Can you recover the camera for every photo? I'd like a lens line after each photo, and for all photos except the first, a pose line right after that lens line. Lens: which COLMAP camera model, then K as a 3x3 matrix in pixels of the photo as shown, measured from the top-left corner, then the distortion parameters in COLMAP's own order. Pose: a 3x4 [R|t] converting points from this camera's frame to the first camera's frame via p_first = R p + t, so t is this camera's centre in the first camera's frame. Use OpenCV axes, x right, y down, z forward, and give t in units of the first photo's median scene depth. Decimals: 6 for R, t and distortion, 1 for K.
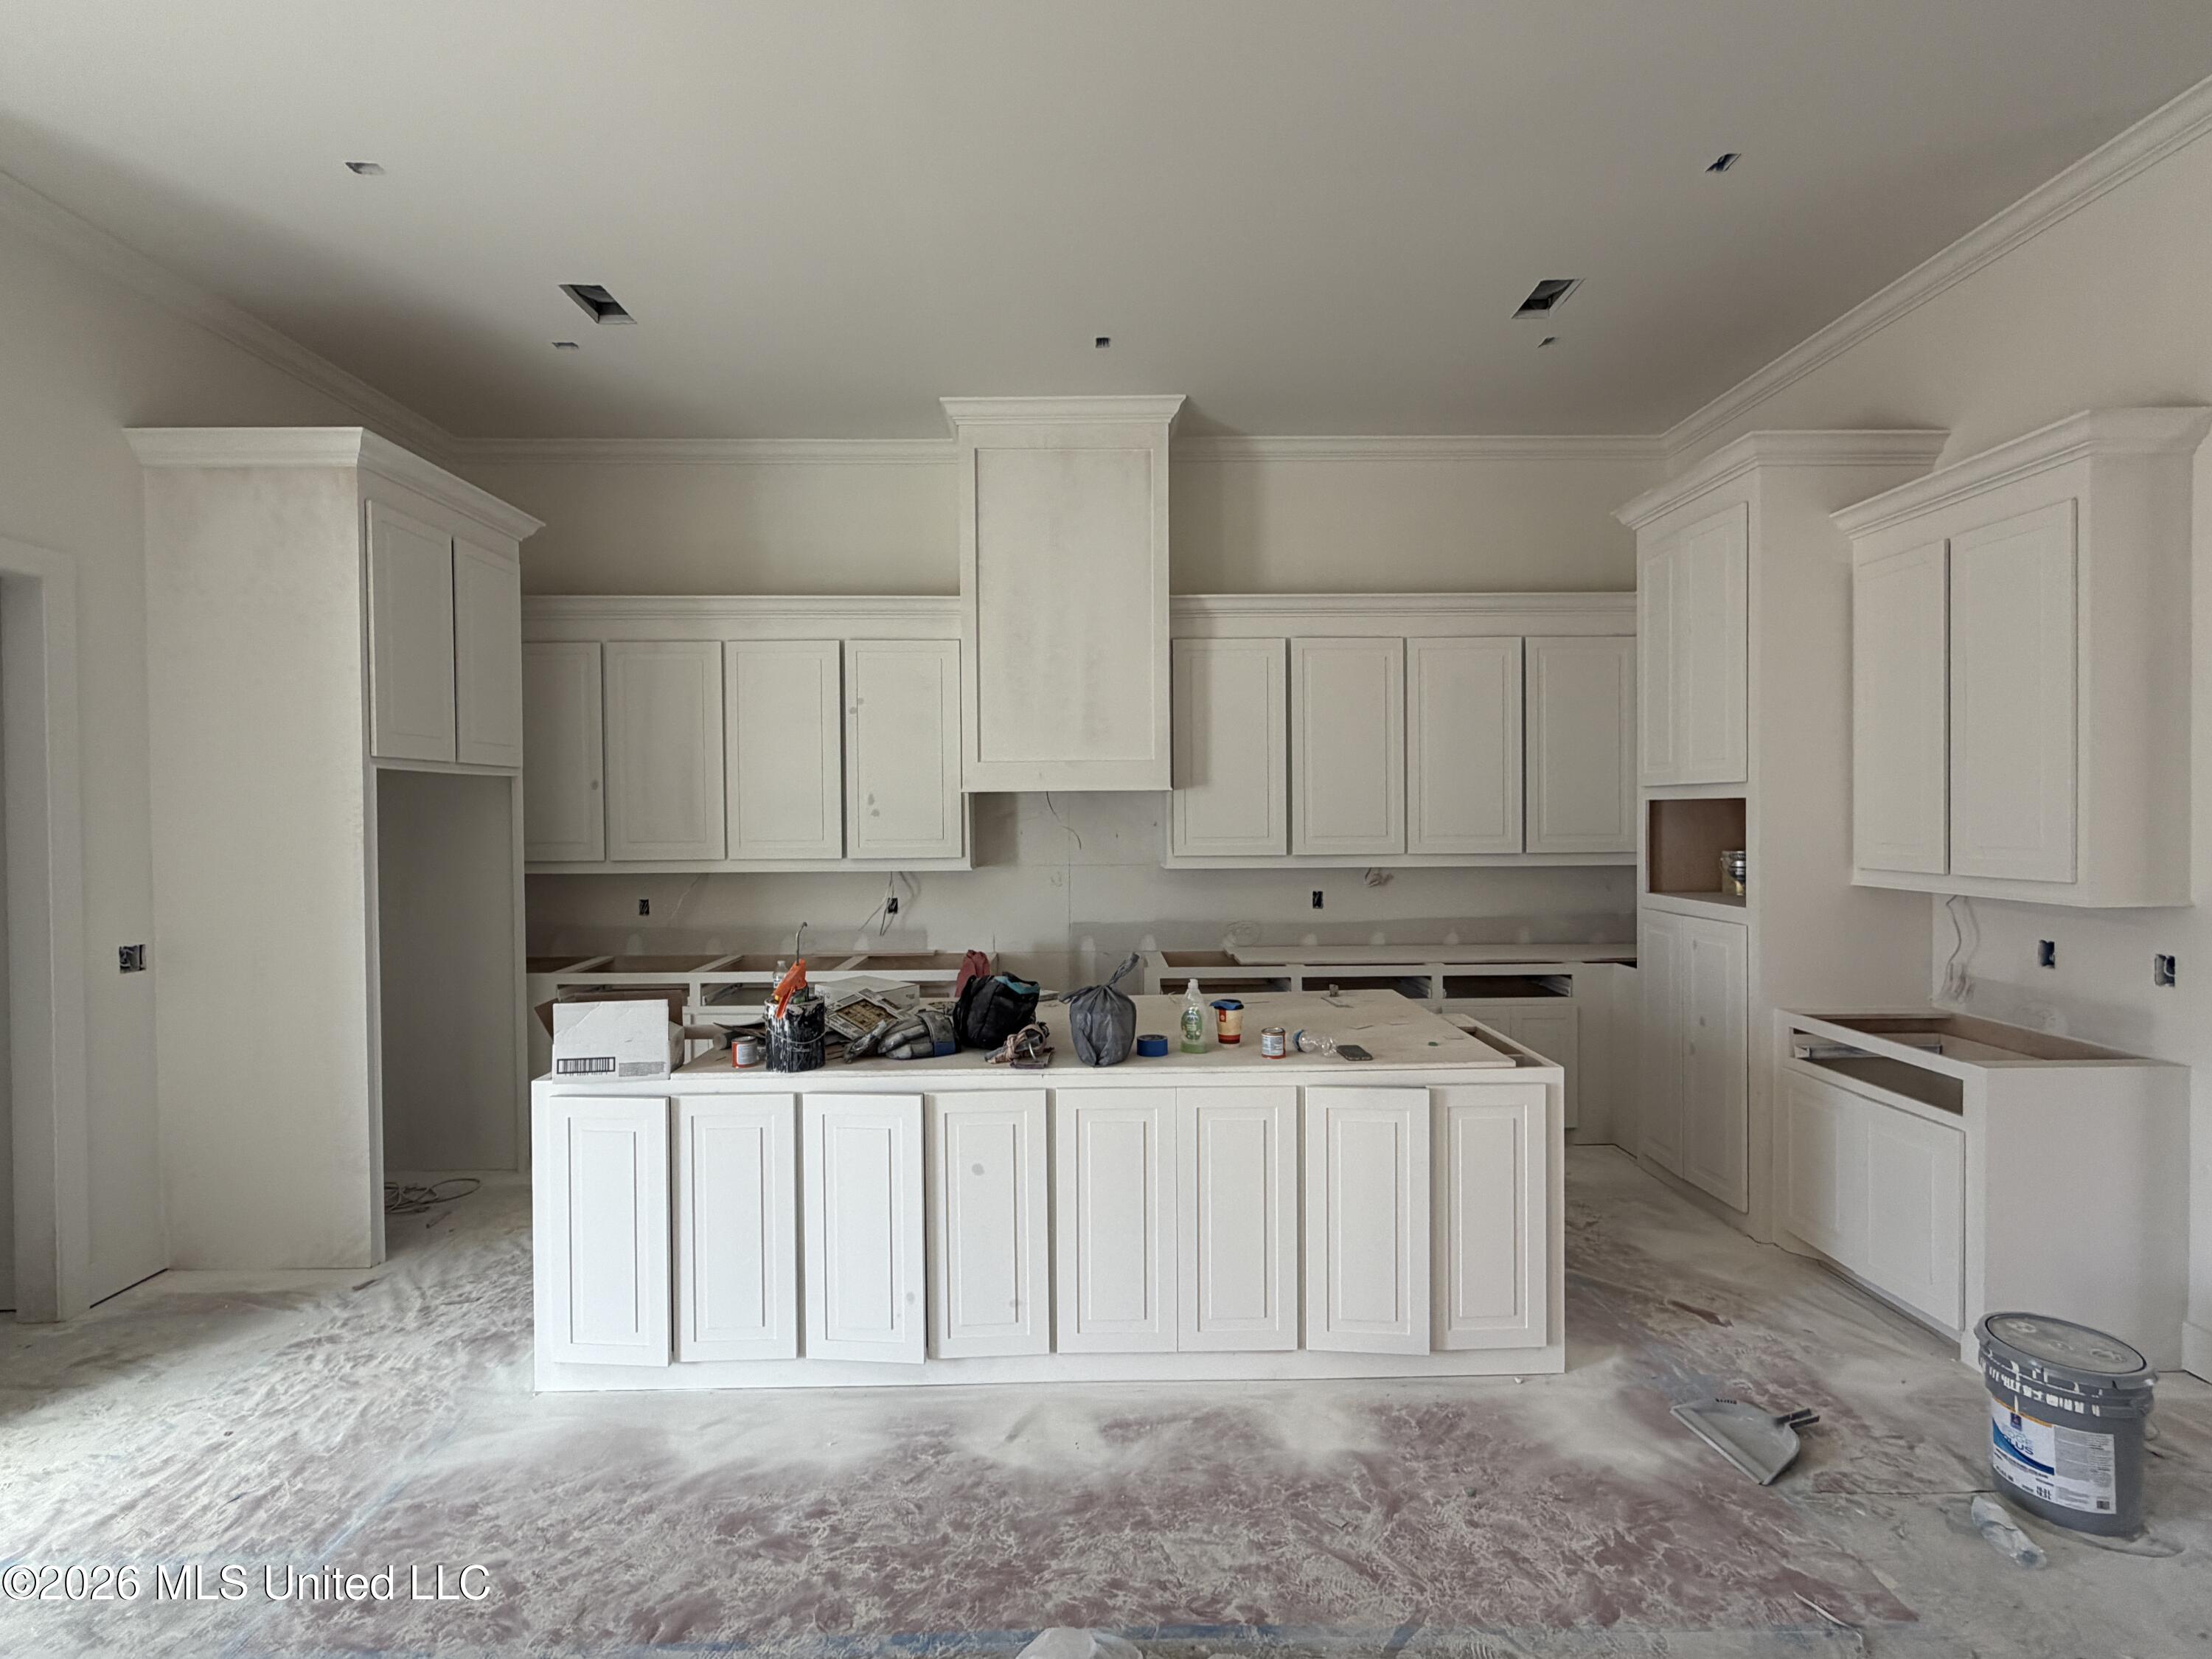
lens RADIAL K [[1030.8, 0, 1100.6], [0, 1030.8, 828.4], [0, 0, 1]] dist [-0.000882, 0.000131]
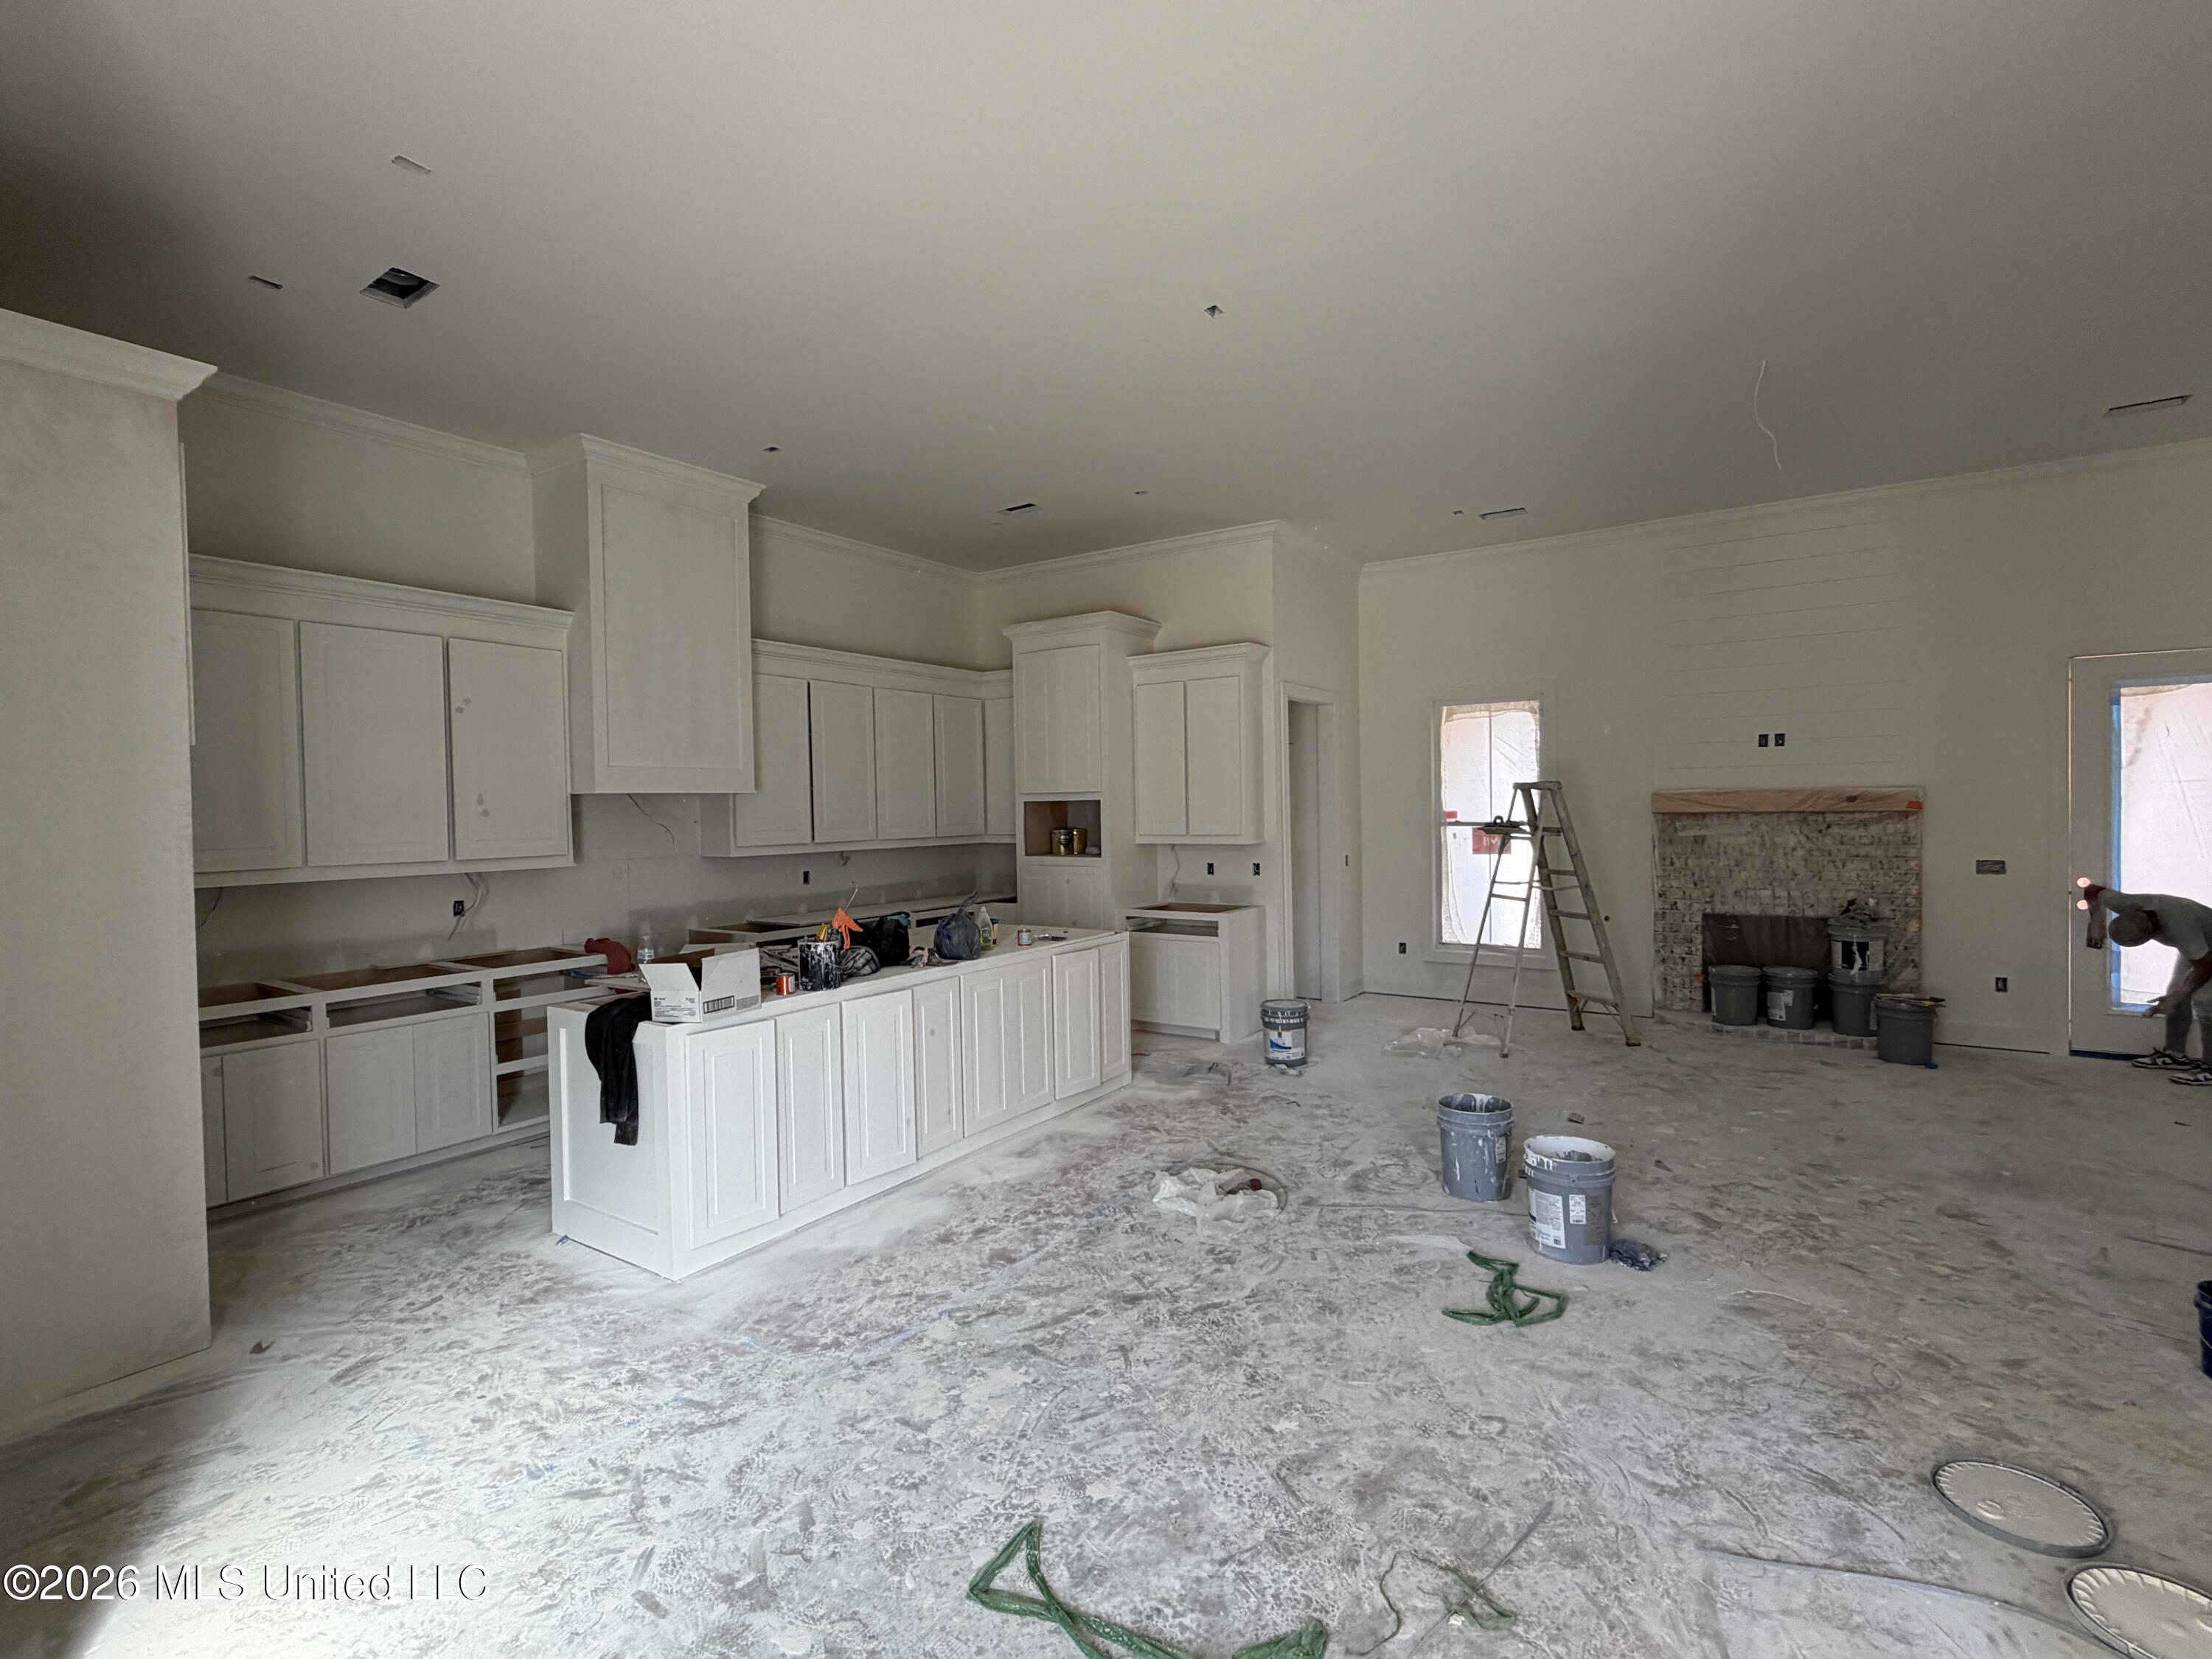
lens RADIAL K [[1030.8, 0, 1100.7], [0, 1030.8, 830.4], [0, 0, 1]] dist [-0.000882, 0.000131]
pose [[0.574466, -0.020960, 0.818260, -1.143403], [0.025364, 0.999648, 0.007799, 0.014517], [-0.818135, 0.016274, 0.574795, -0.113136]]
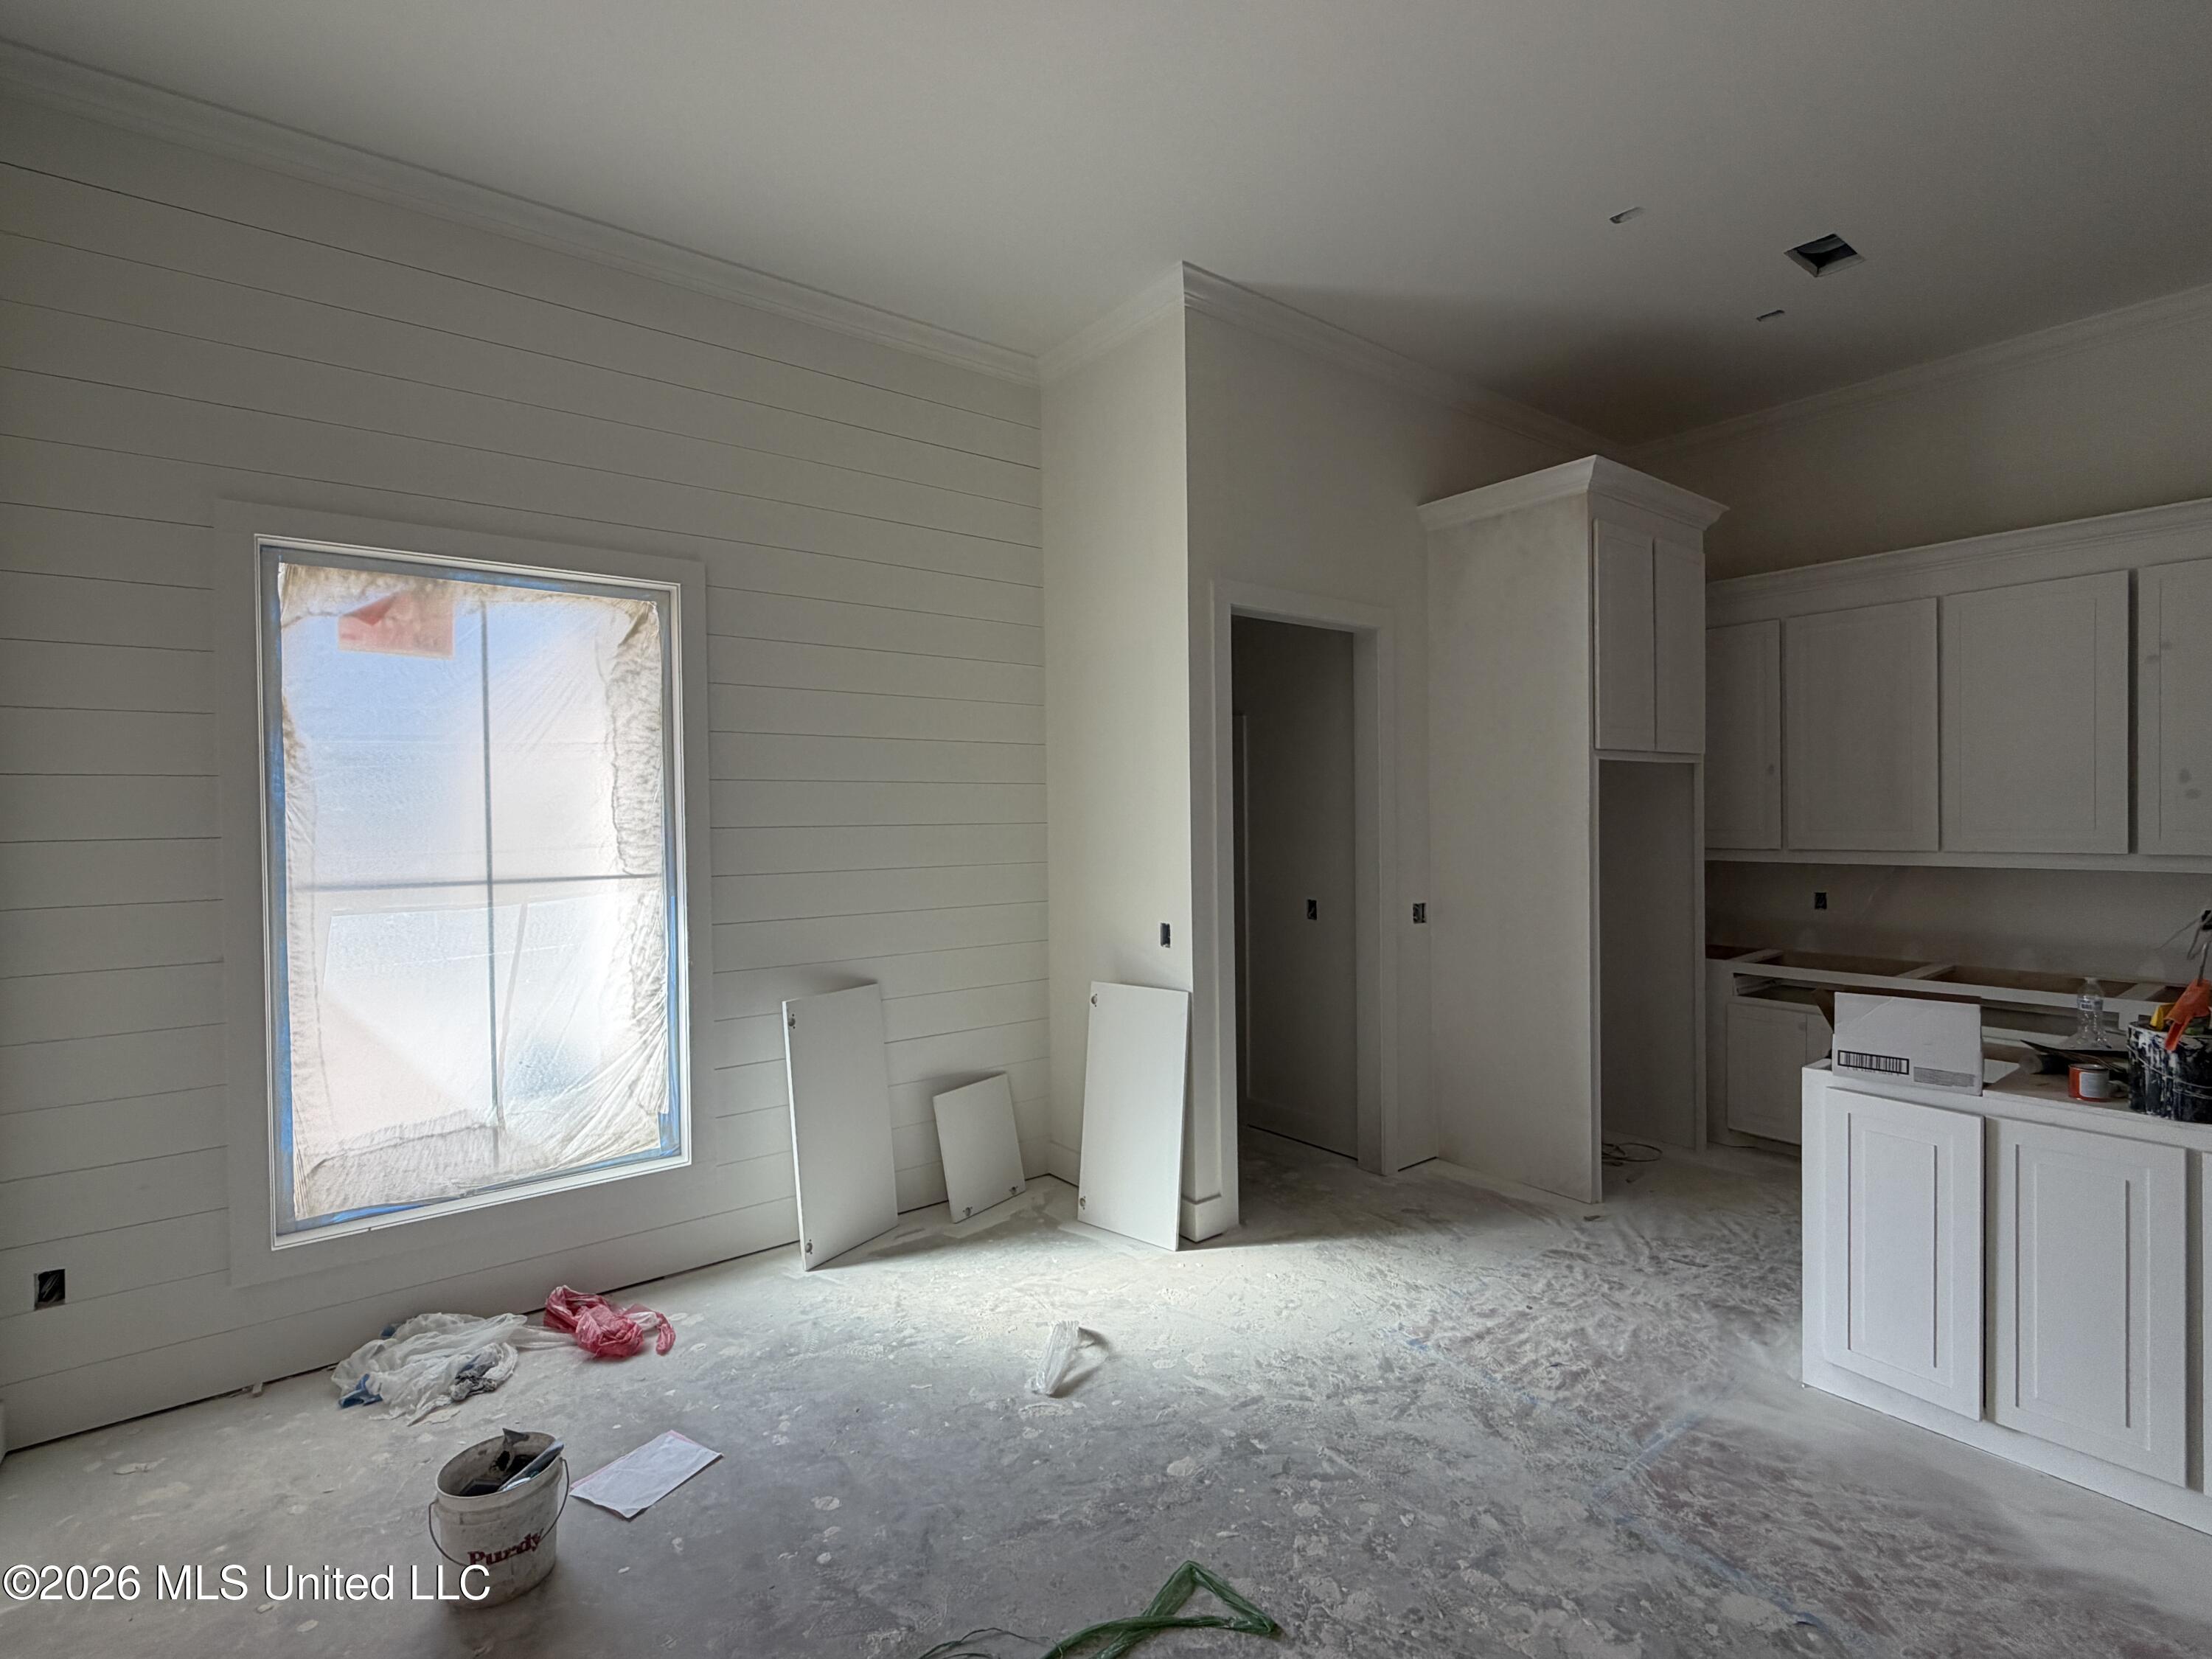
lens RADIAL K [[1030.8, 0, 1108.4], [0, 1030.8, 829.7], [0, 0, 1]] dist [-0.000882, 0.000131]
pose [[0.597951, 0.011113, -0.801455, -0.149121], [-0.003894, 0.999932, 0.010959, 0.009099], [0.801523, -0.003433, 0.597954, -0.109378]]
